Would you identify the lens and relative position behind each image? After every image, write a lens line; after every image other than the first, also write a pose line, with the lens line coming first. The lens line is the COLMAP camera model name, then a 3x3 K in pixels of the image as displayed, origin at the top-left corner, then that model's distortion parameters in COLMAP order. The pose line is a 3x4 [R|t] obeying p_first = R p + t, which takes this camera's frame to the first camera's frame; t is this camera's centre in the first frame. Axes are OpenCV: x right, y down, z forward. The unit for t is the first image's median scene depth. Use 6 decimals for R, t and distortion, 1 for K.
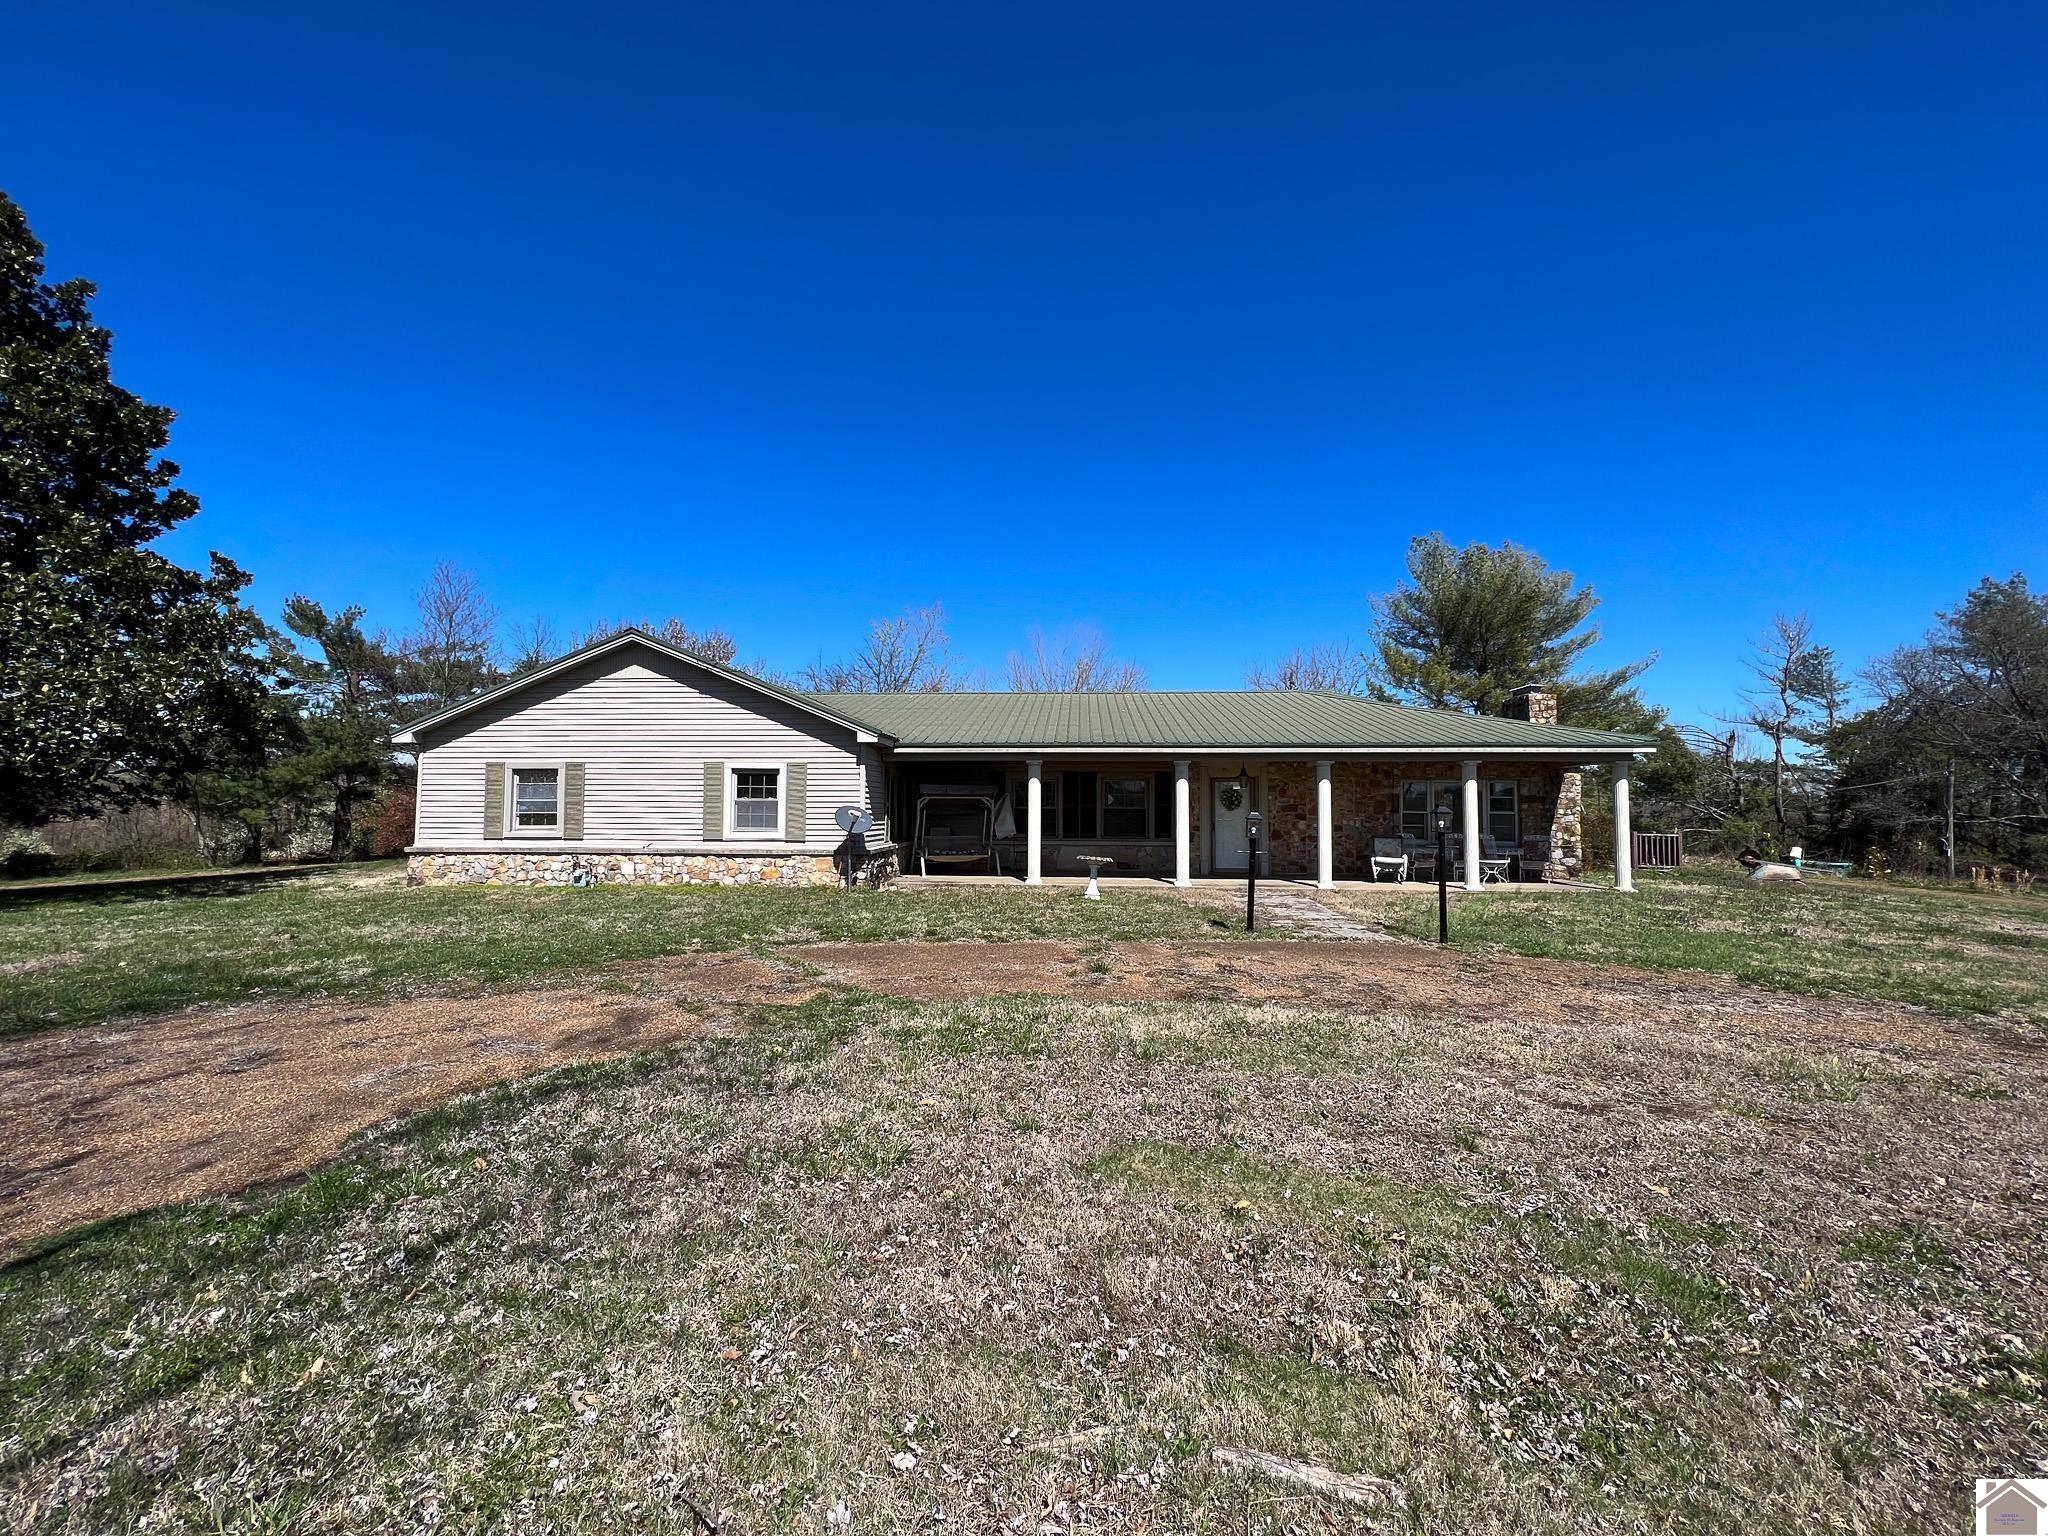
lens RADIAL K [[824.3, 0, 1025.9], [0, 824.3, 767.2], [0, 0, 1]] dist [-0.001944, 0.000111]
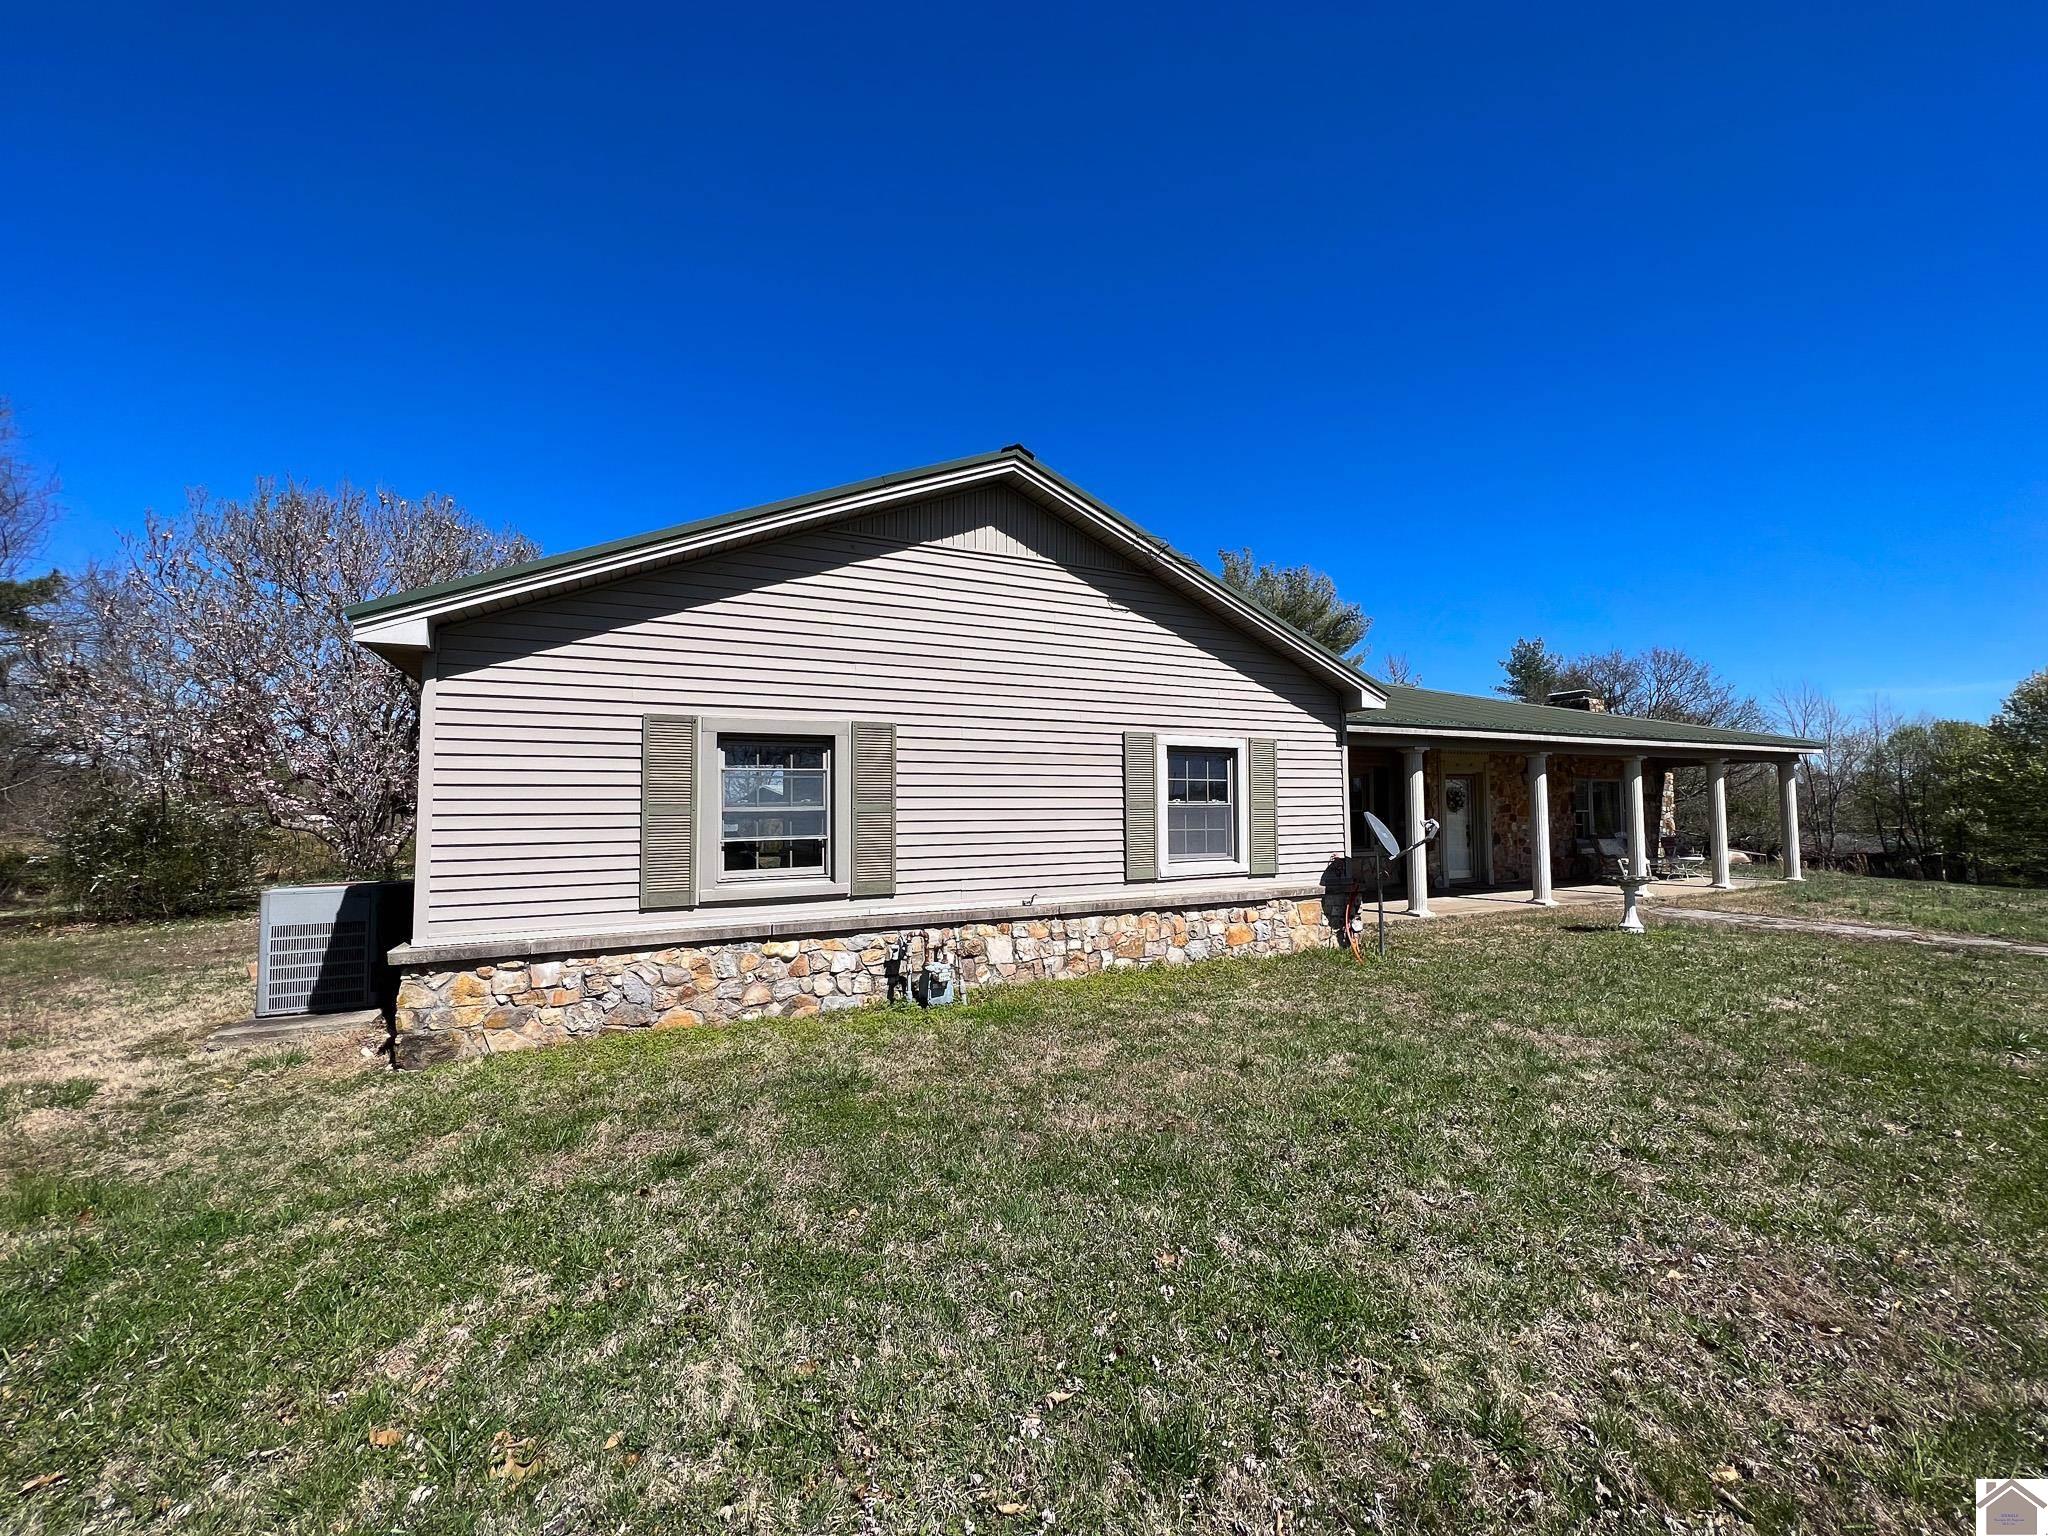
lens RADIAL K [[824.3, 0, 1023.8], [0, 824.3, 767.6], [0, 0, 1]] dist [-0.001944, 0.000111]
pose [[0.863525, 0.013929, 0.504113, -0.705615], [-0.013568, 0.999898, -0.004388, 0.019141], [-0.504123, -0.003050, 0.863627, 0.578731]]
